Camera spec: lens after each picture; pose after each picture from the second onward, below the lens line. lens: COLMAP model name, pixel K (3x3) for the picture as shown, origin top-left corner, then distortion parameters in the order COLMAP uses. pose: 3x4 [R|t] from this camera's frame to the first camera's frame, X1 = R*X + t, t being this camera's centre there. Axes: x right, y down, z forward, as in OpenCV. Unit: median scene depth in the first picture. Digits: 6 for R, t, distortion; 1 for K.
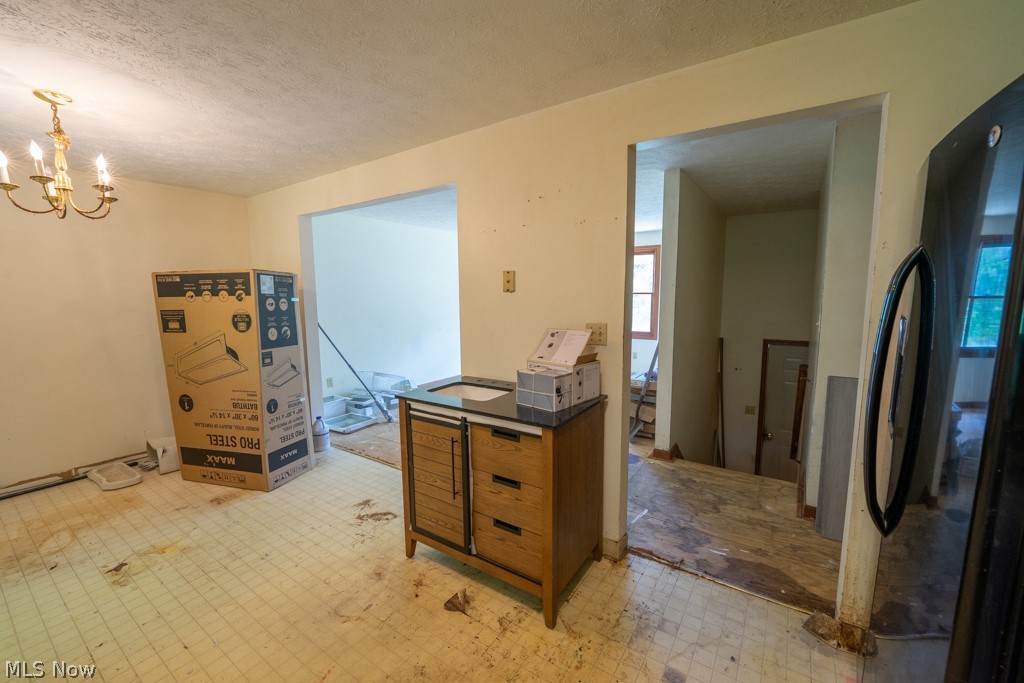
lens RADIAL K [[413.6, 0, 514.1], [0, 413.6, 343.2], [0, 0, 1]] dist [-0.007987, -0.002608]
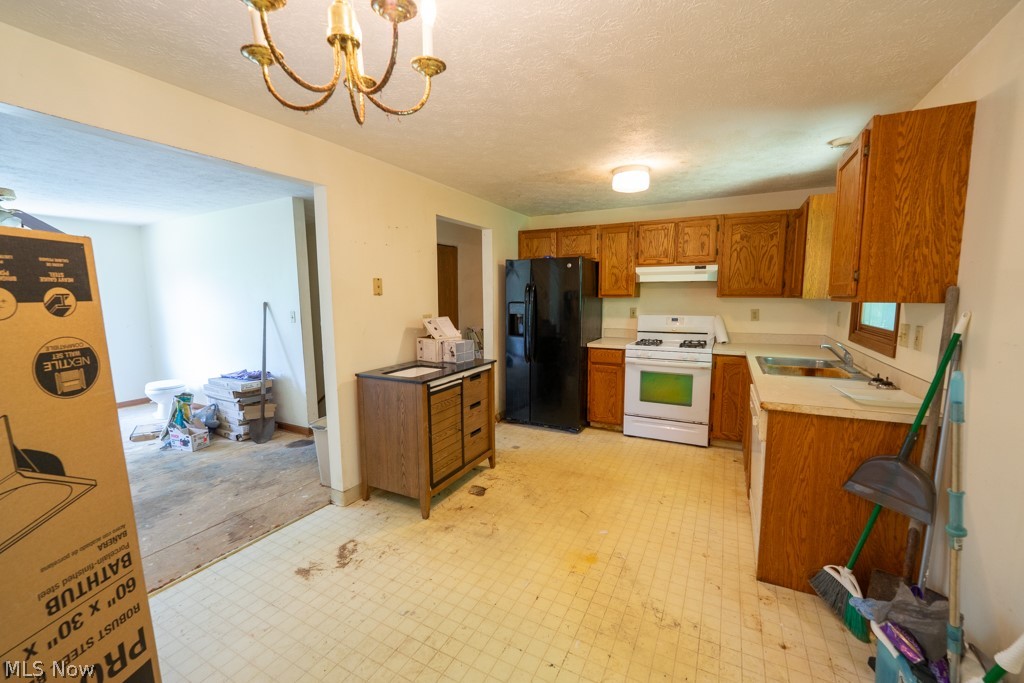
lens RADIAL K [[413.6, 0, 512.0], [0, 413.6, 342.5], [0, 0, 1]] dist [-0.007987, -0.002608]
pose [[-0.117150, -0.106337, 0.987405, -1.249962], [0.128147, 0.984321, 0.121209, -0.080198], [-0.984812, 0.140732, -0.101686, 0.724128]]
